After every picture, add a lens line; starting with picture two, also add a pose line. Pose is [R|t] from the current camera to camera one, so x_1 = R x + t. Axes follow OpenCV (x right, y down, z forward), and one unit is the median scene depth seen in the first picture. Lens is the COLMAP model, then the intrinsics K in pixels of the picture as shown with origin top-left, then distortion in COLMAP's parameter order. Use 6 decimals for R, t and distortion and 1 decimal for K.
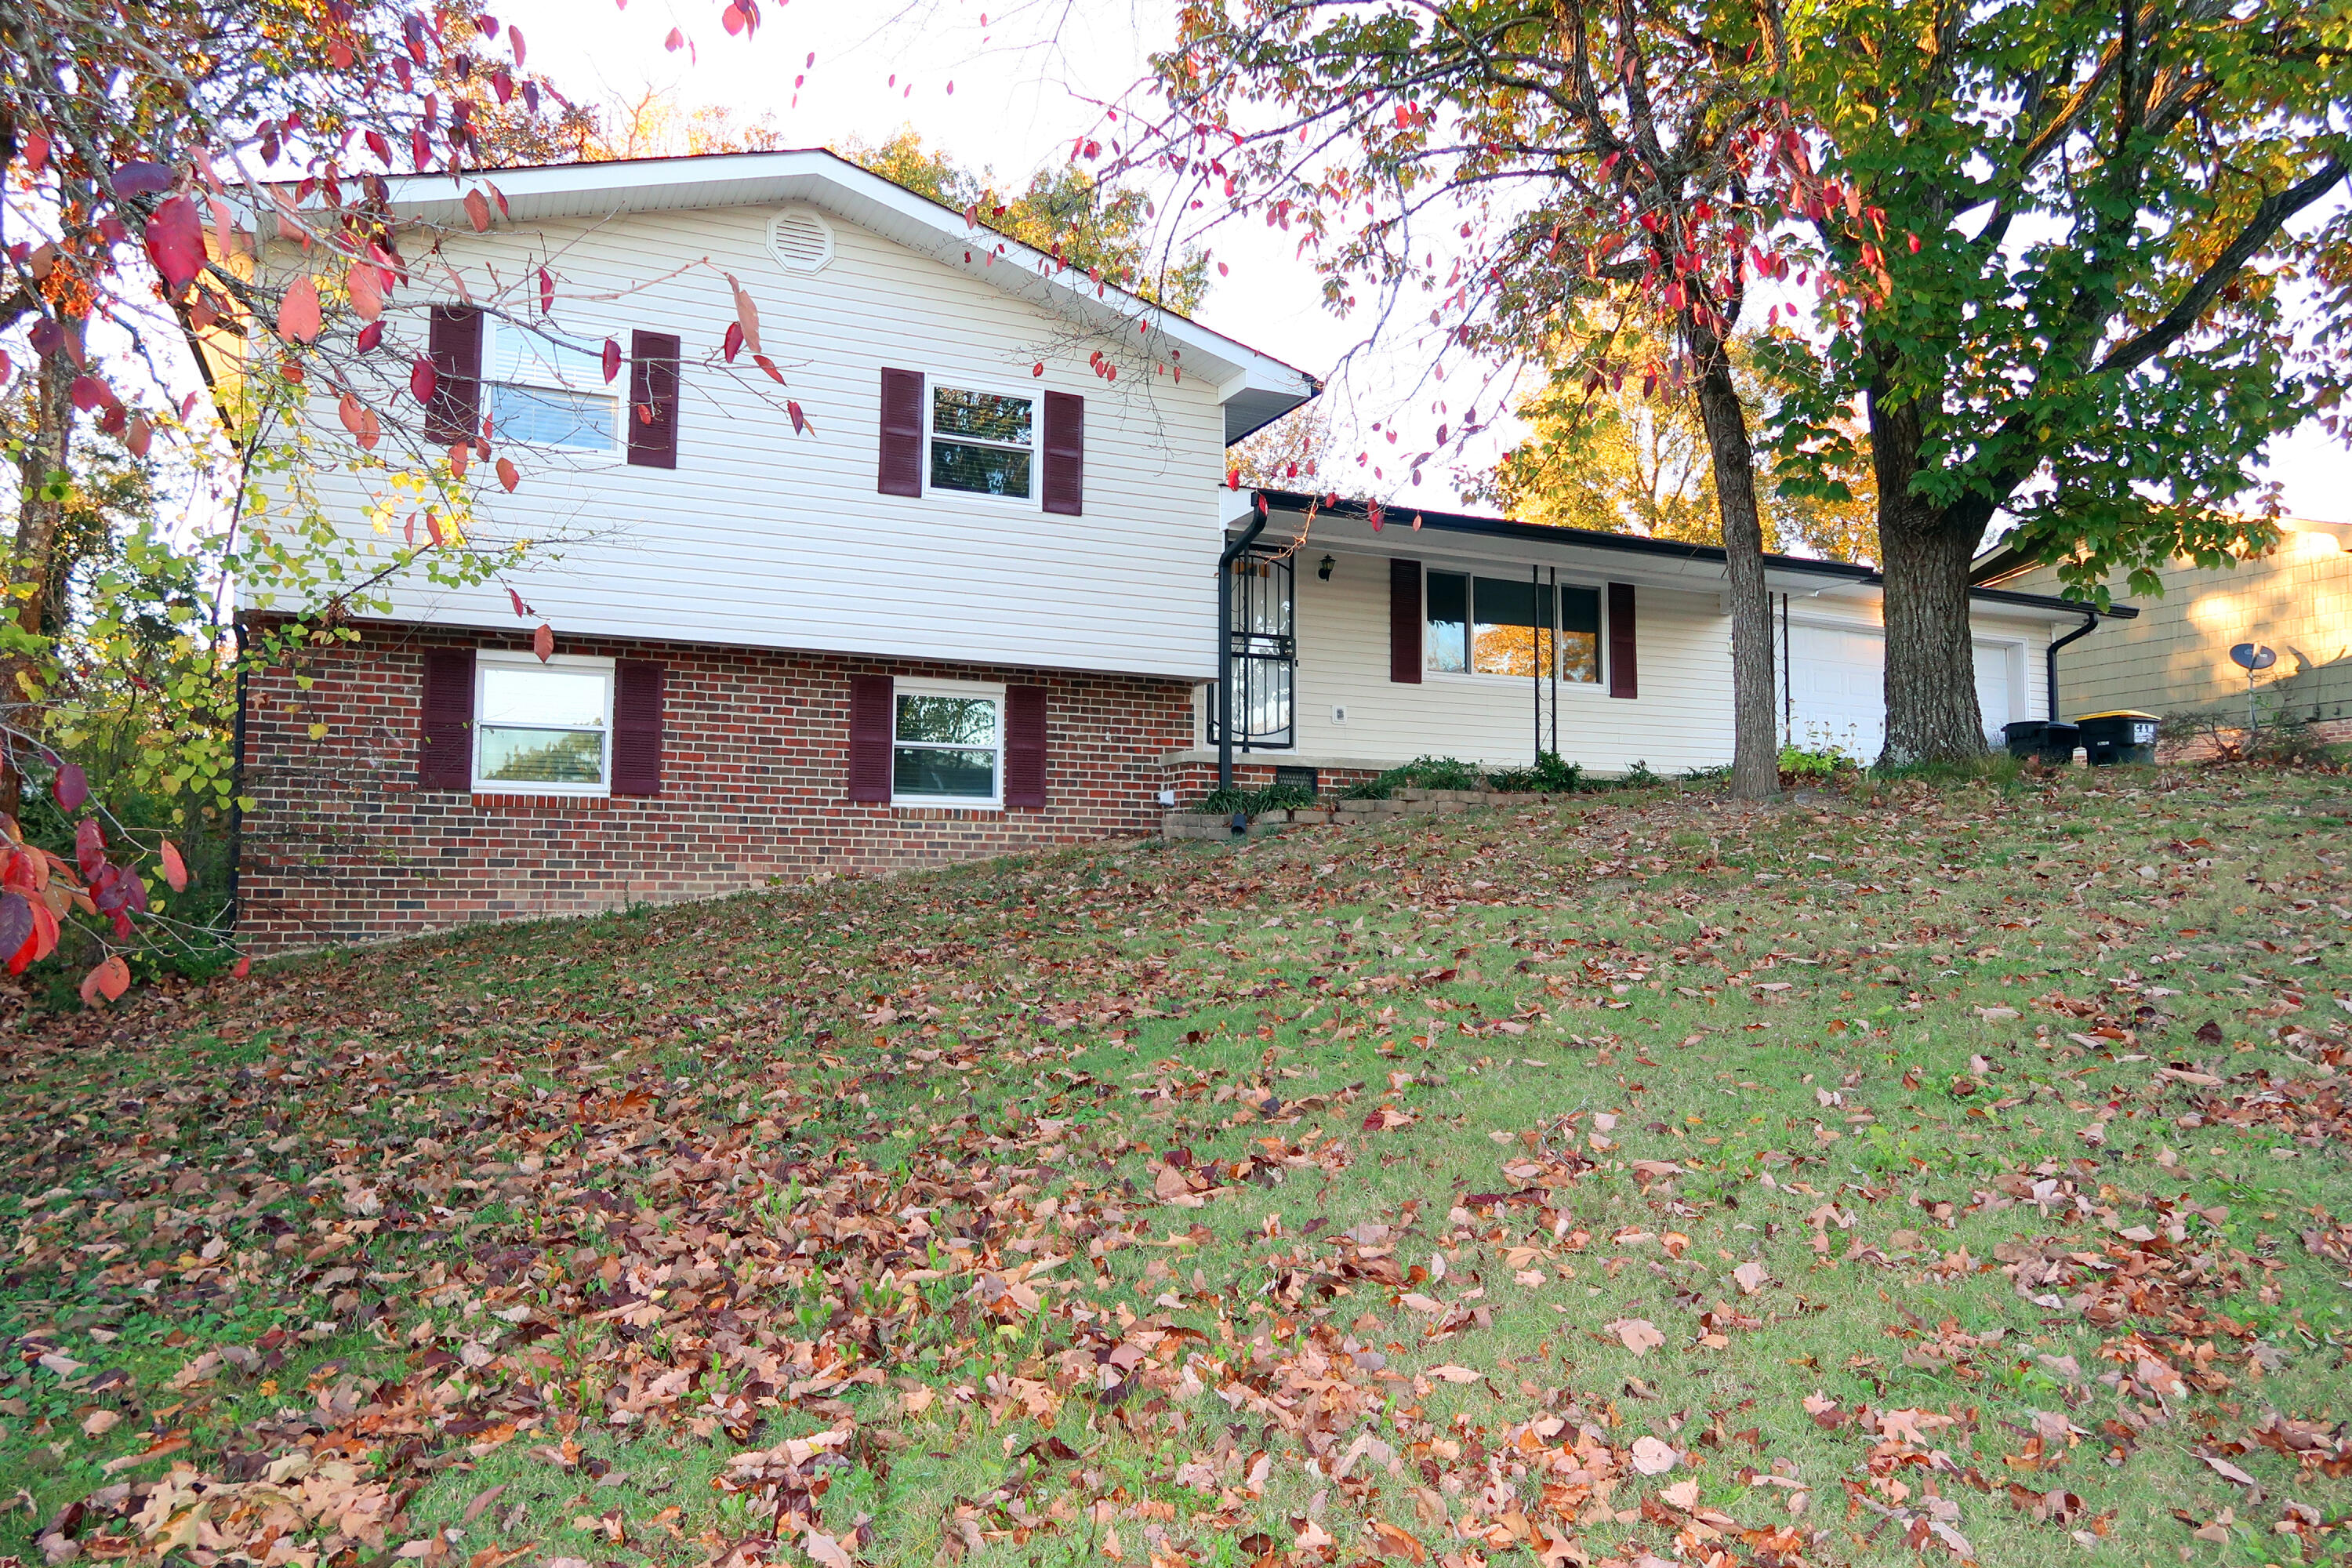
lens RADIAL K [[1634.8, 0, 1176.0], [0, 1634.8, 784.0], [0, 0, 1]] dist [-0.044657, 0.025565]
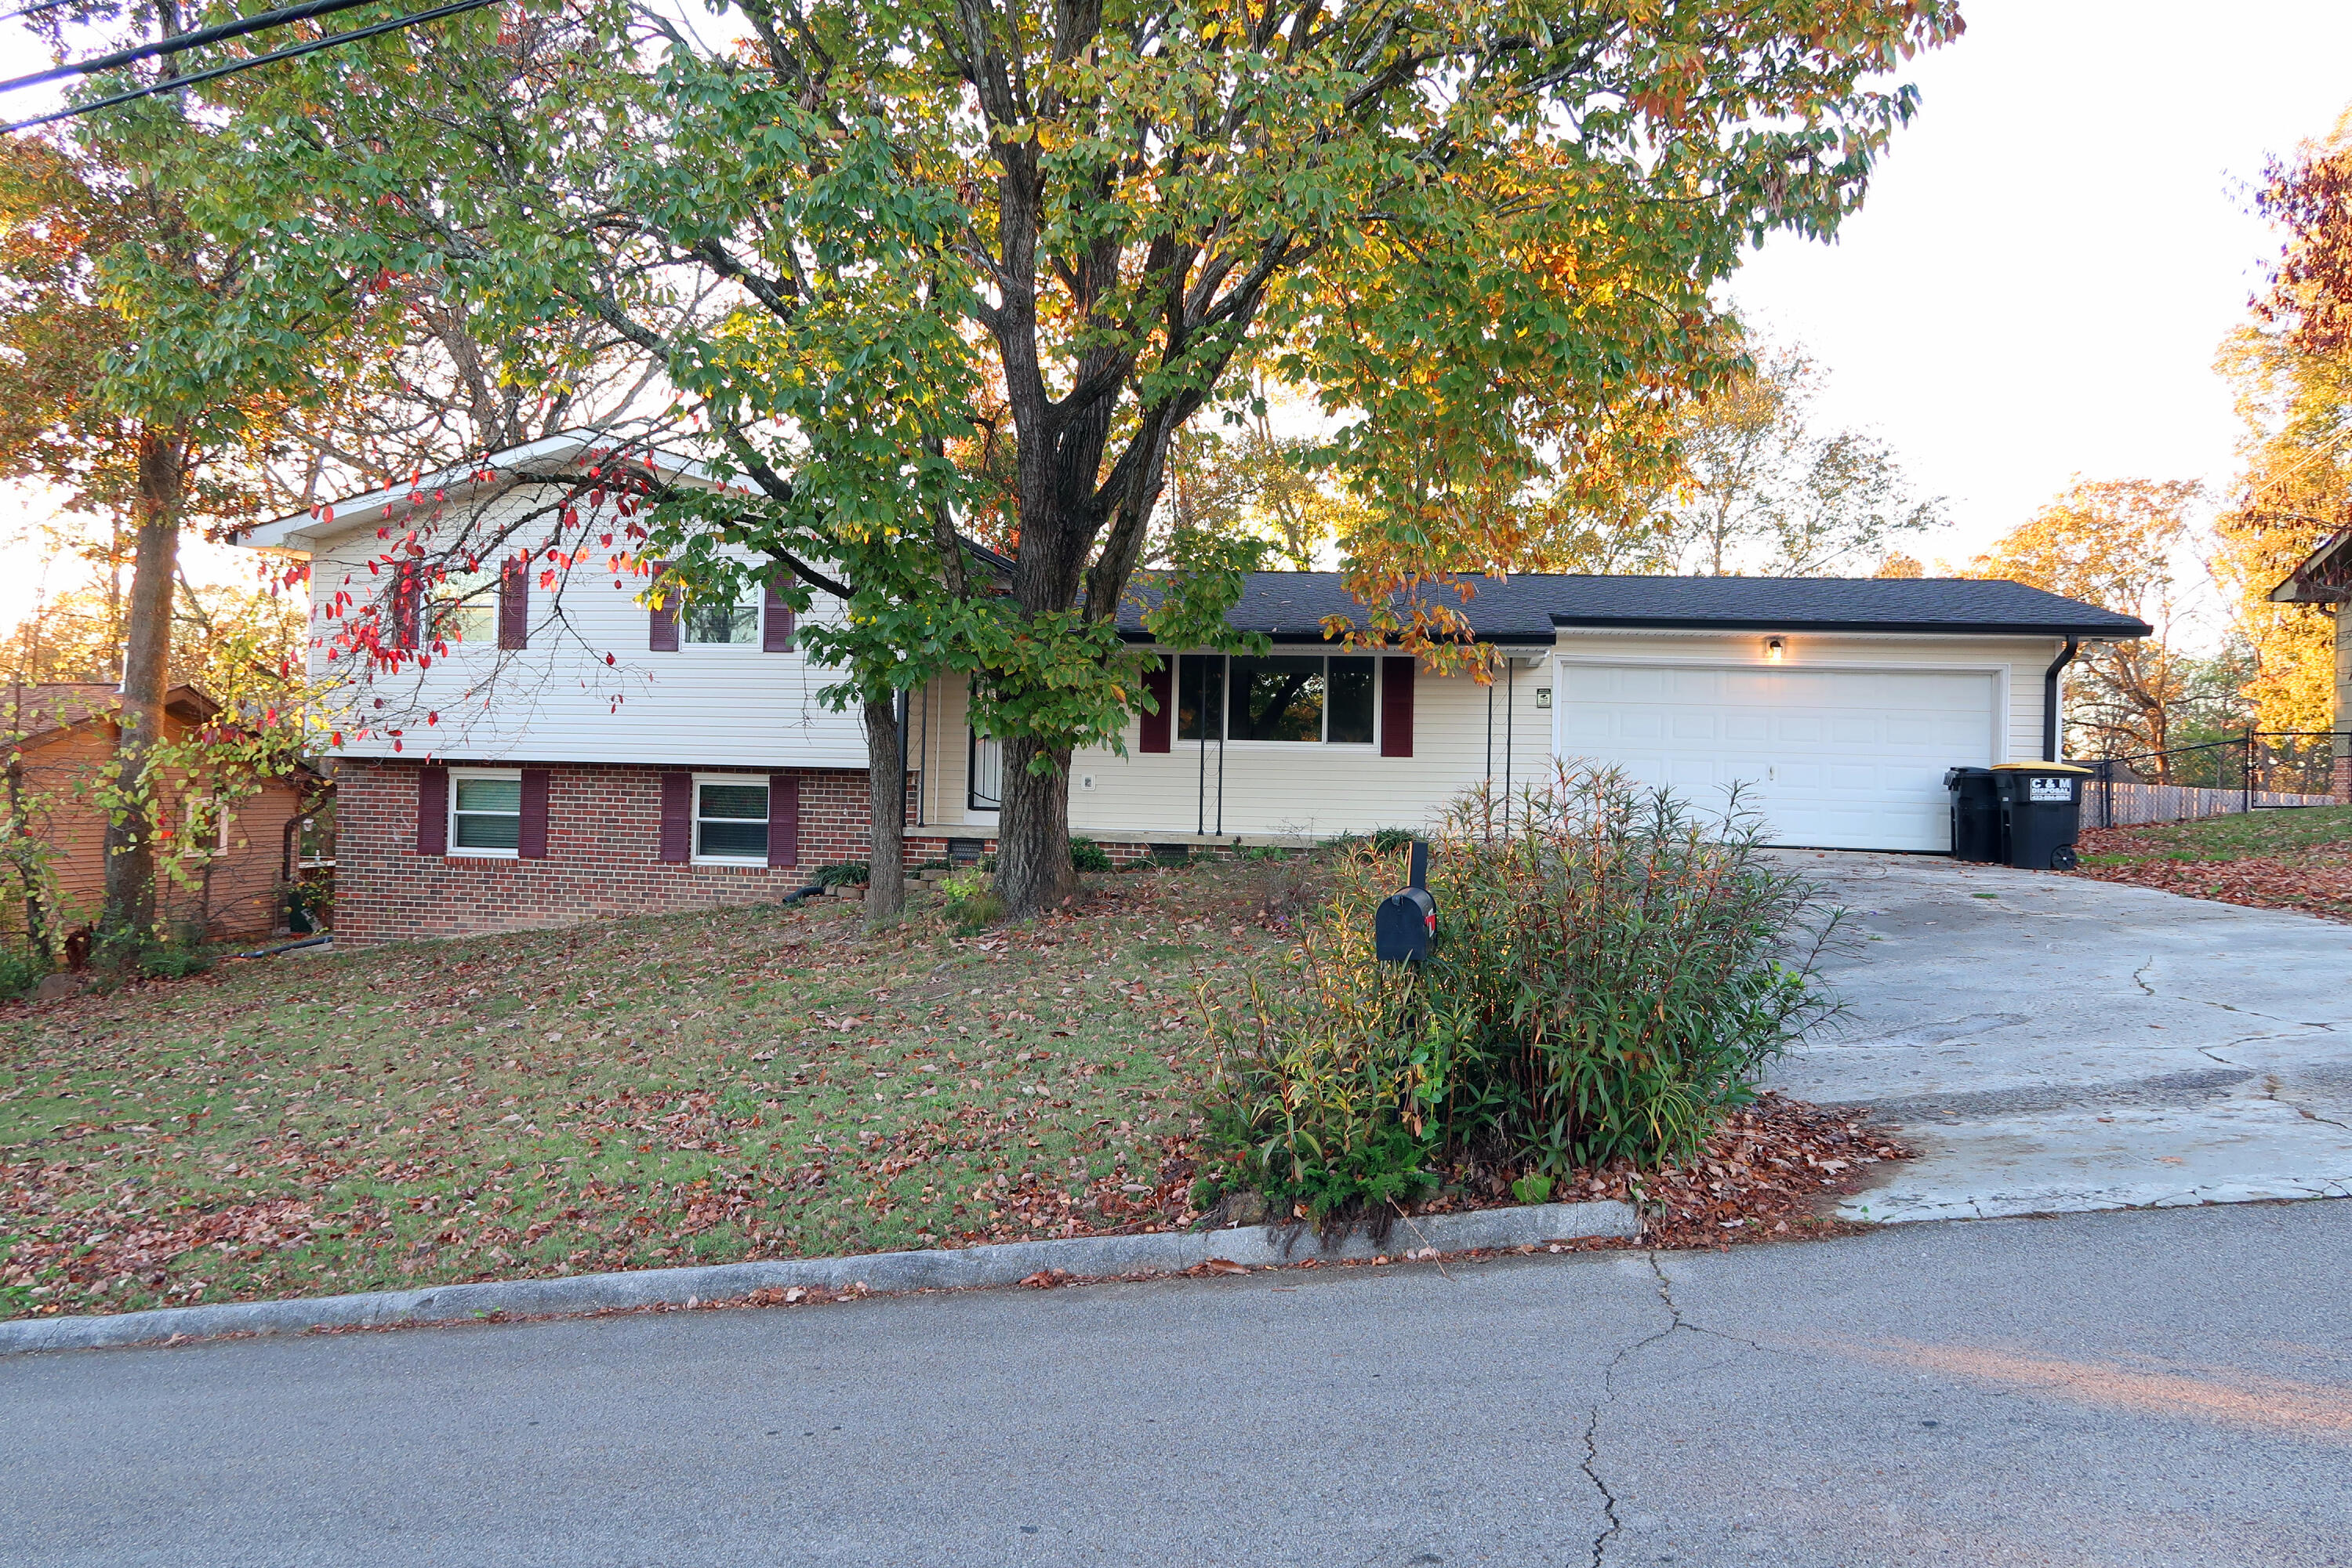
lens RADIAL K [[1634.8, 0, 1176.0], [0, 1634.8, 784.0], [0, 0, 1]] dist [-0.044657, 0.025565]
pose [[0.823146, 0.012116, -0.567700, 0.997190], [0.024151, 0.998121, 0.056321, -0.128388], [0.567316, -0.060071, 0.821306, 0.073607]]
